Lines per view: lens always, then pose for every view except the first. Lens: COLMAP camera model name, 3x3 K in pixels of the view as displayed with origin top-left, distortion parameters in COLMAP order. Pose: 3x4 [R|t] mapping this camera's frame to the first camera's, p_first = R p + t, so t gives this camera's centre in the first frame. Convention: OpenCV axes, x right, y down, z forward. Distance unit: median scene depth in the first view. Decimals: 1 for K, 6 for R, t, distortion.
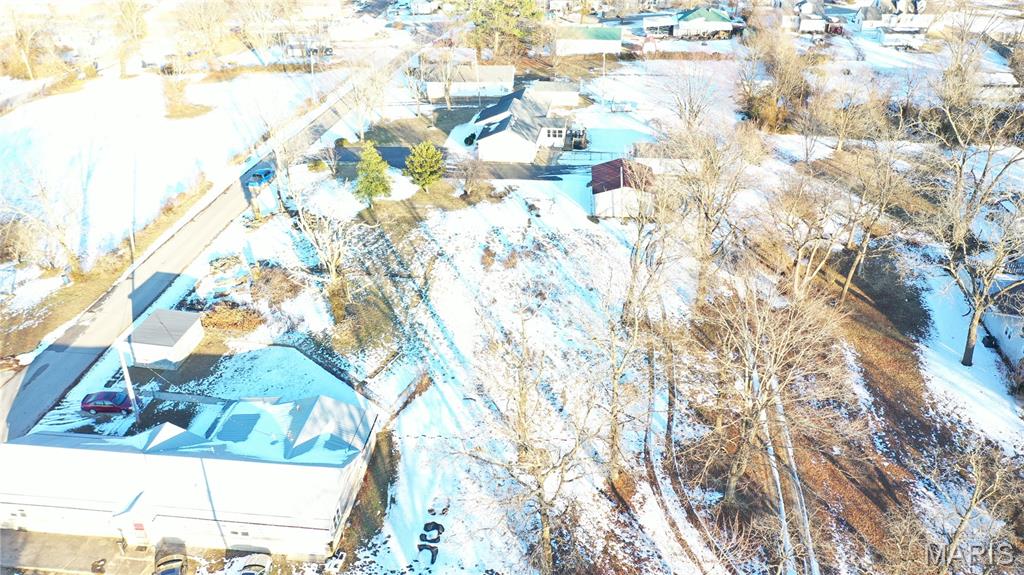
lens RADIAL K [[812.6, 0, 512.0], [0, 812.6, 287.5], [0, 0, 1]] dist [0.002486, -0.002111]
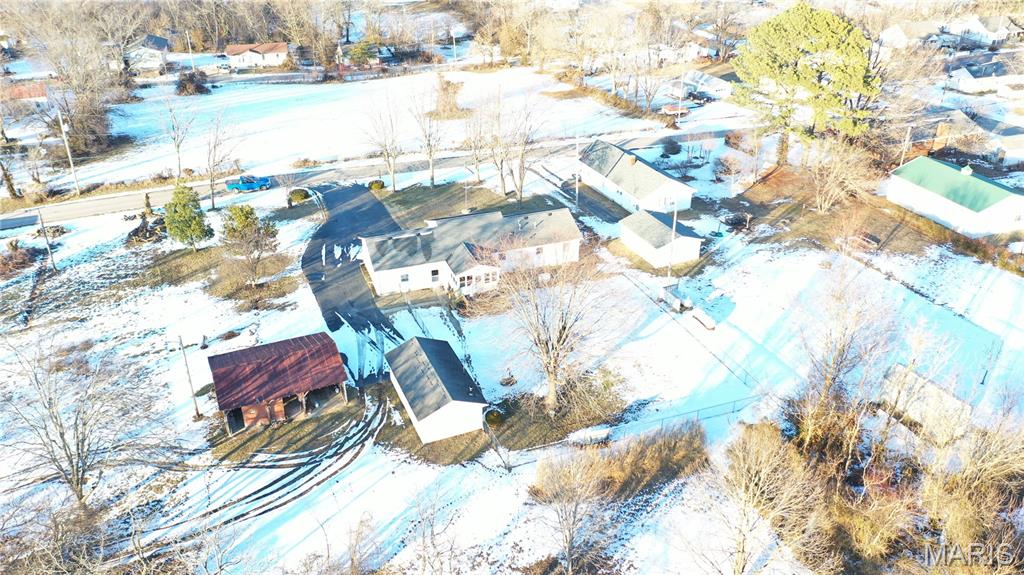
lens RADIAL K [[812.6, 0, 512.0], [0, 812.6, 287.5], [0, 0, 1]] dist [0.002486, -0.002111]
pose [[0.465383, 0.424345, -0.776756, 0.614397], [-0.429148, 0.875708, 0.221284, -0.363218], [0.774113, 0.230362, 0.589646, 0.687016]]
